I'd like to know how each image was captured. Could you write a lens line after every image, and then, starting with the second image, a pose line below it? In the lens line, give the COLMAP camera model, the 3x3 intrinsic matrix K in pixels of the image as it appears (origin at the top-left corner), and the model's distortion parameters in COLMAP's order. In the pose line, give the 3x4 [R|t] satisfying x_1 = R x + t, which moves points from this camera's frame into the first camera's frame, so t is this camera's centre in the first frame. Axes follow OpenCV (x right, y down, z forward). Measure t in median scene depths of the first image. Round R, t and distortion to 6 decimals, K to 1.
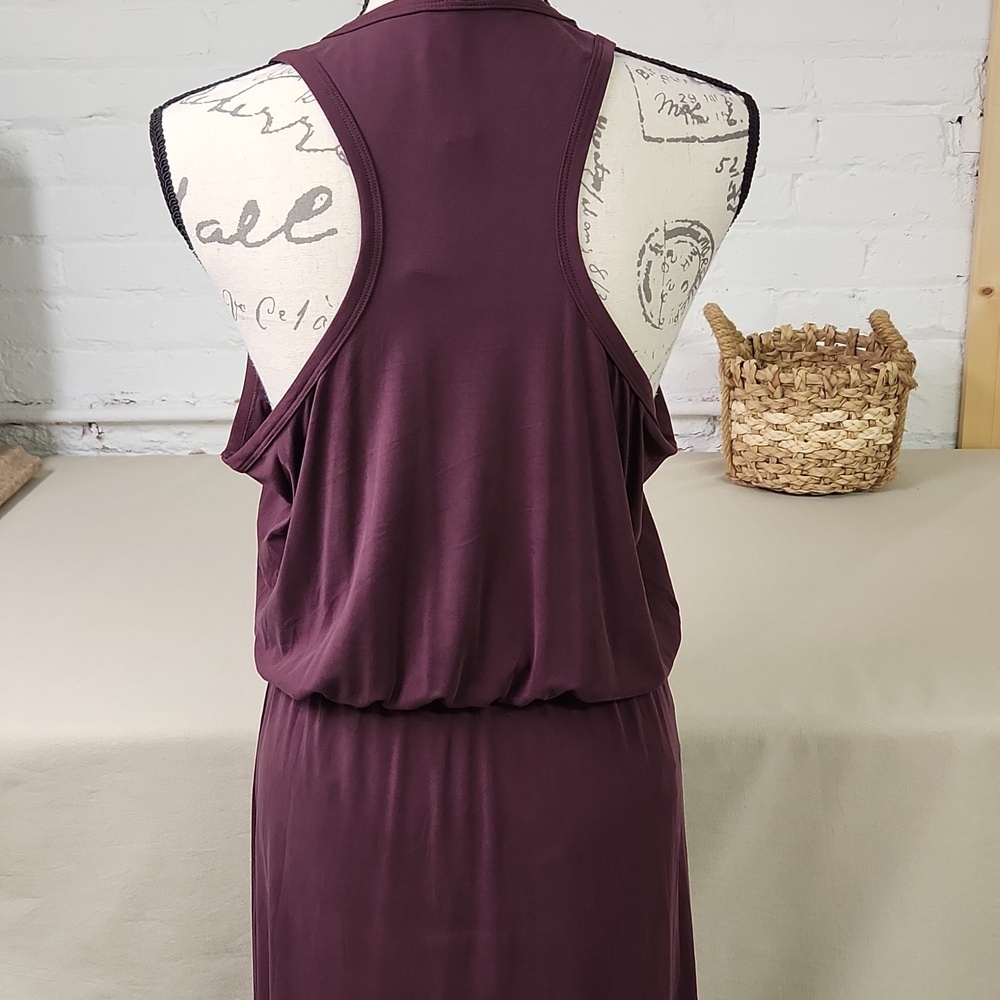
lens RADIAL K [[1453.2, 0, 493.7], [0, 1453.2, 493.8], [0, 0, 1]] dist [0.046524, 0.000000]
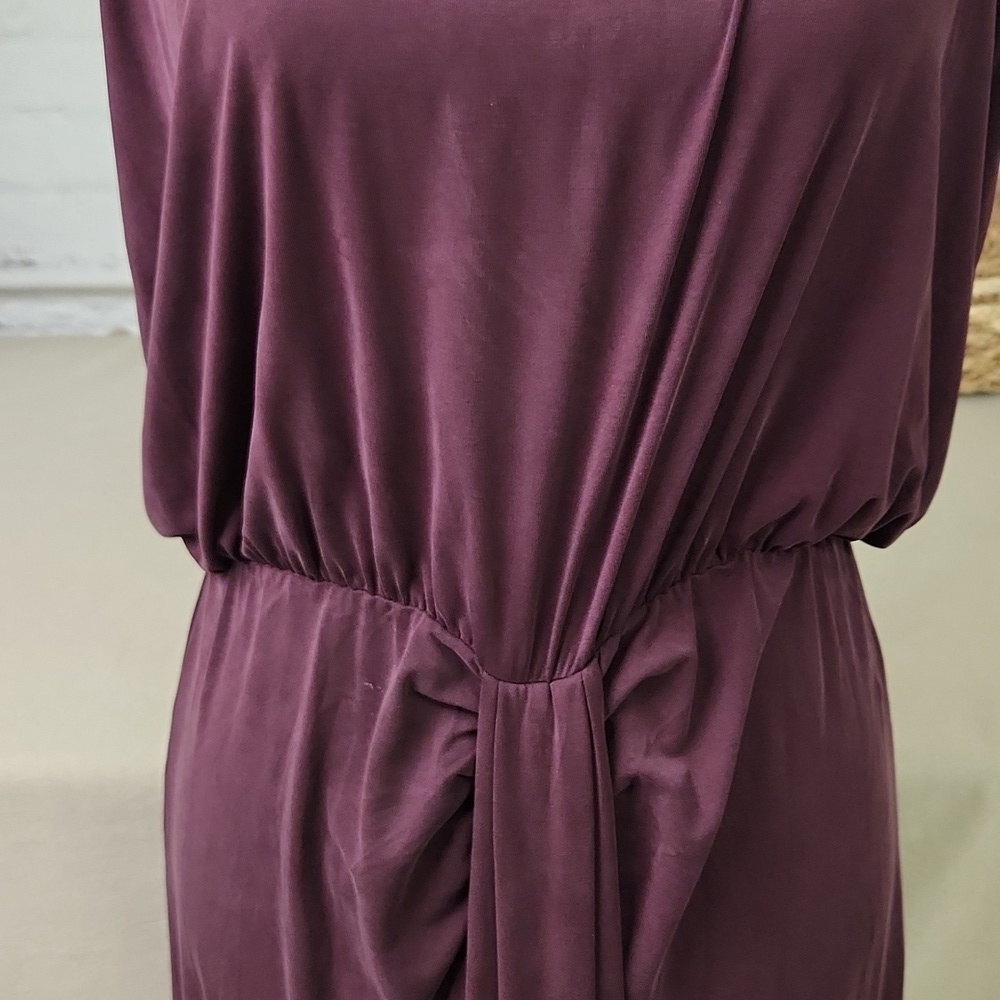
lens RADIAL K [[1453.2, 0, 493.8], [0, 1453.2, 478.6], [0, 0, 1]] dist [0.046524, 0.000000]
pose [[0.999859, 0.007218, 0.015139, -0.031122], [-0.008136, 0.998075, 0.061480, -0.000682], [-0.014666, -0.061595, 0.997993, 0.357511]]
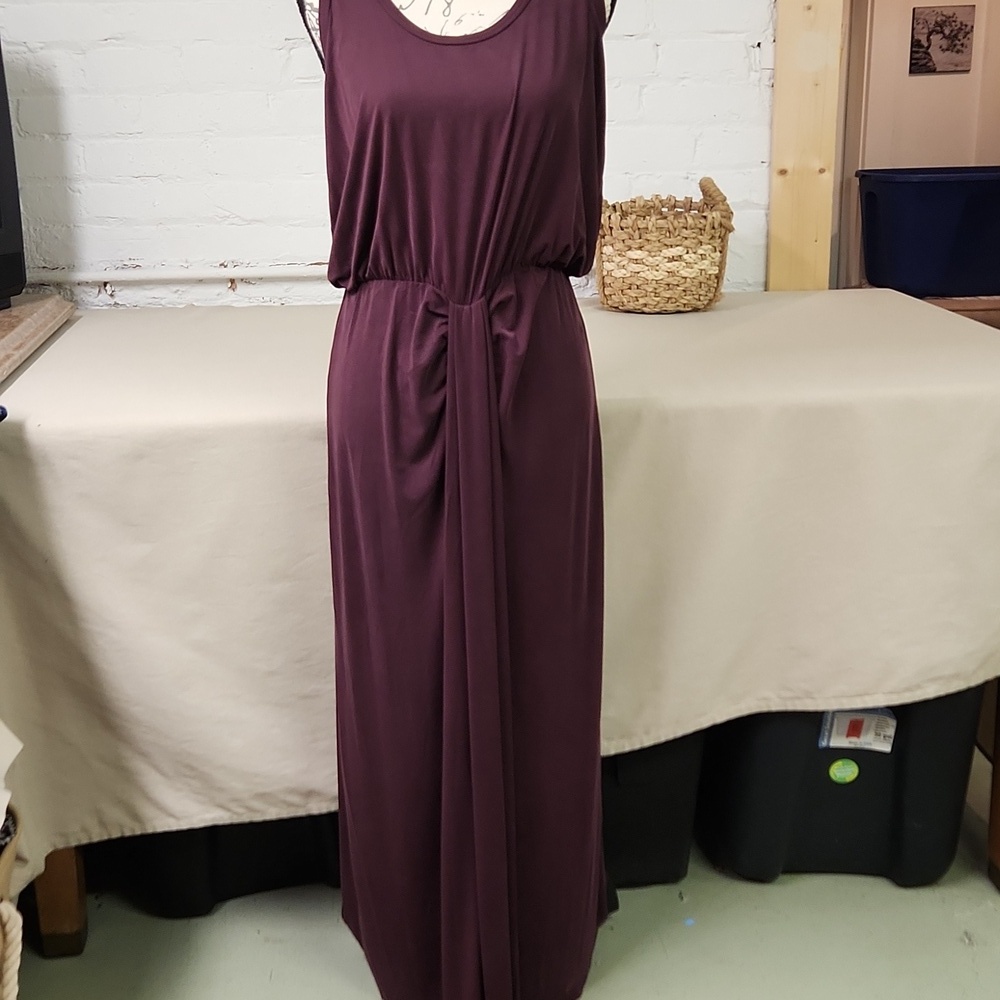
lens RADIAL K [[1453.2, 0, 492.3], [0, 1453.2, 492.6], [0, 0, 1]] dist [0.046524, 0.000000]
pose [[0.993821, -0.029899, 0.106892, -0.125965], [0.031226, 0.999454, -0.010755, 0.244517], [-0.106512, 0.014027, 0.994212, -0.467177]]
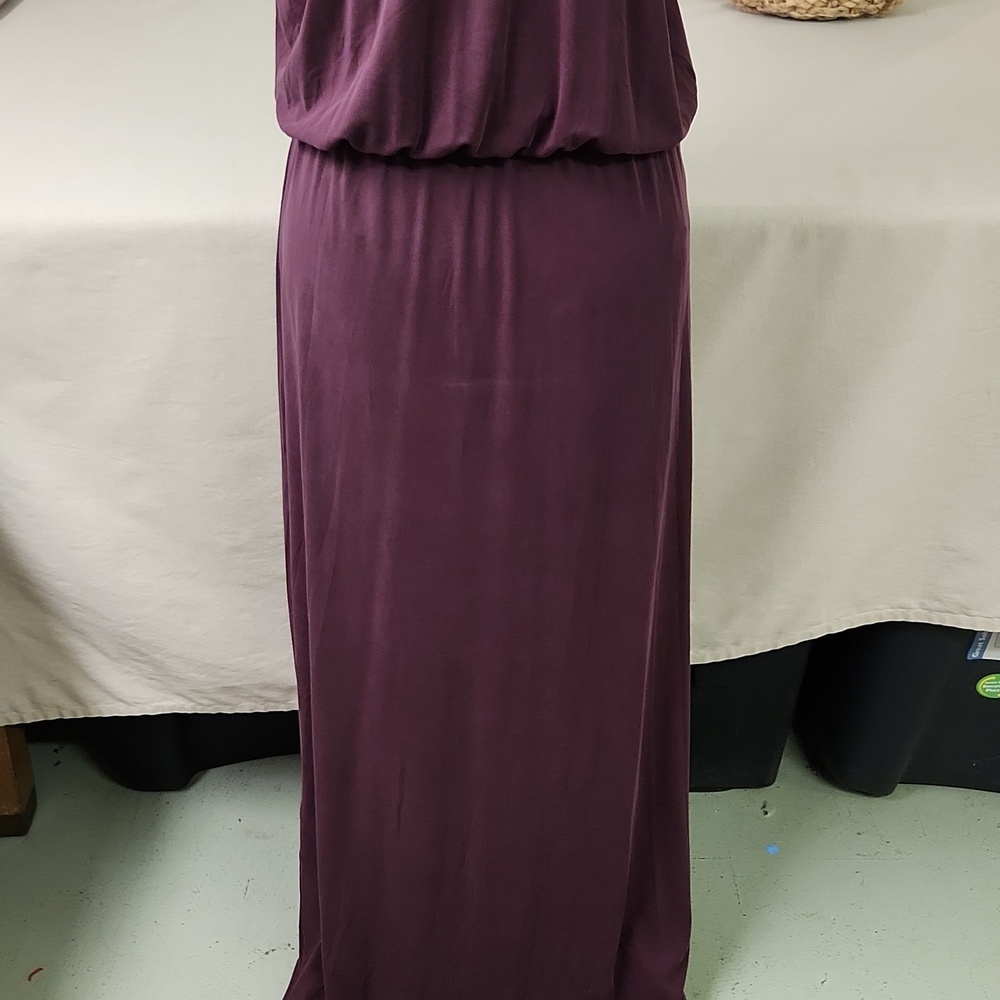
lens RADIAL K [[1453.2, 0, 490.9], [0, 1453.2, 494.2], [0, 0, 1]] dist [0.046524, 0.000000]
pose [[0.999770, 0.004851, 0.020900, -0.027469], [-0.010047, 0.966547, 0.256293, 0.080388], [-0.018958, -0.256444, 0.966373, -0.038391]]
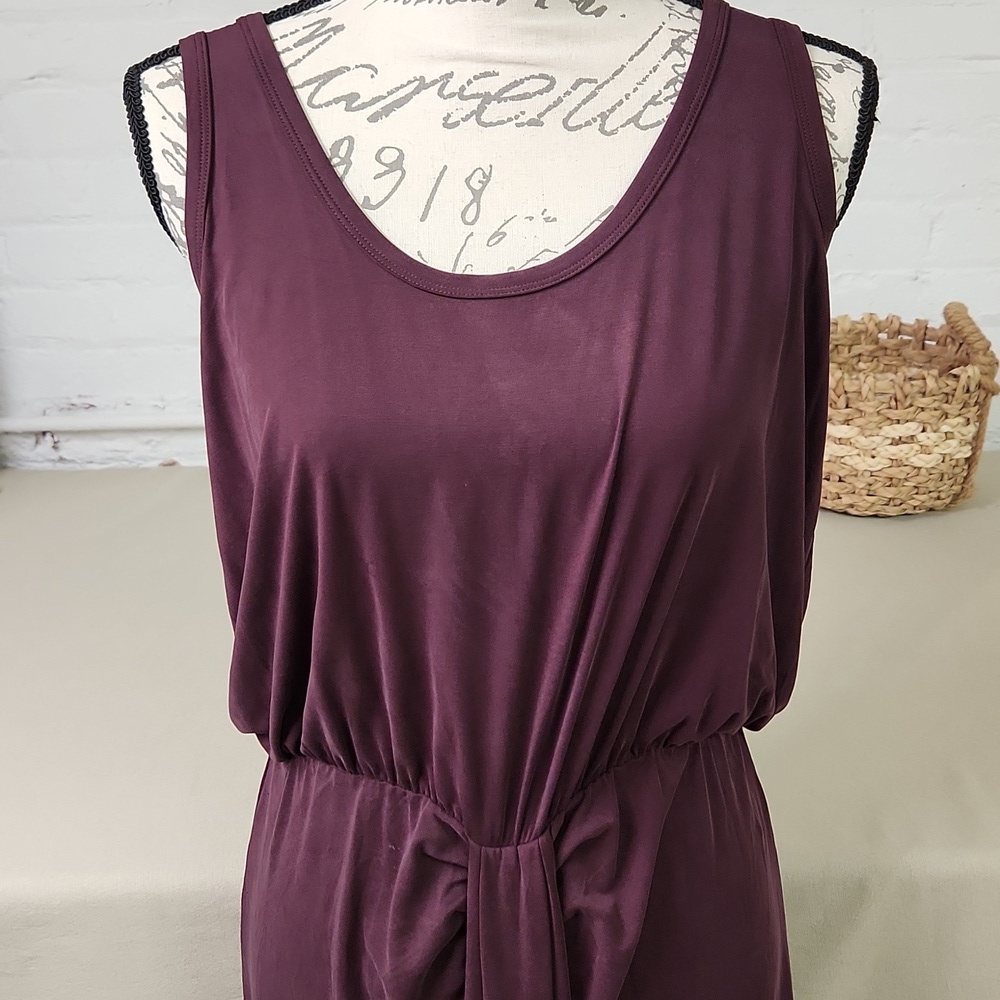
lens RADIAL K [[1453.2, 0, 528.1], [0, 1453.2, 464.5], [0, 0, 1]] dist [0.046524, 0.000000]
pose [[0.999517, -0.013387, 0.028060, -0.019833], [0.012356, 0.999253, 0.036627, -0.087989], [-0.028530, -0.036263, 0.998935, 0.188139]]
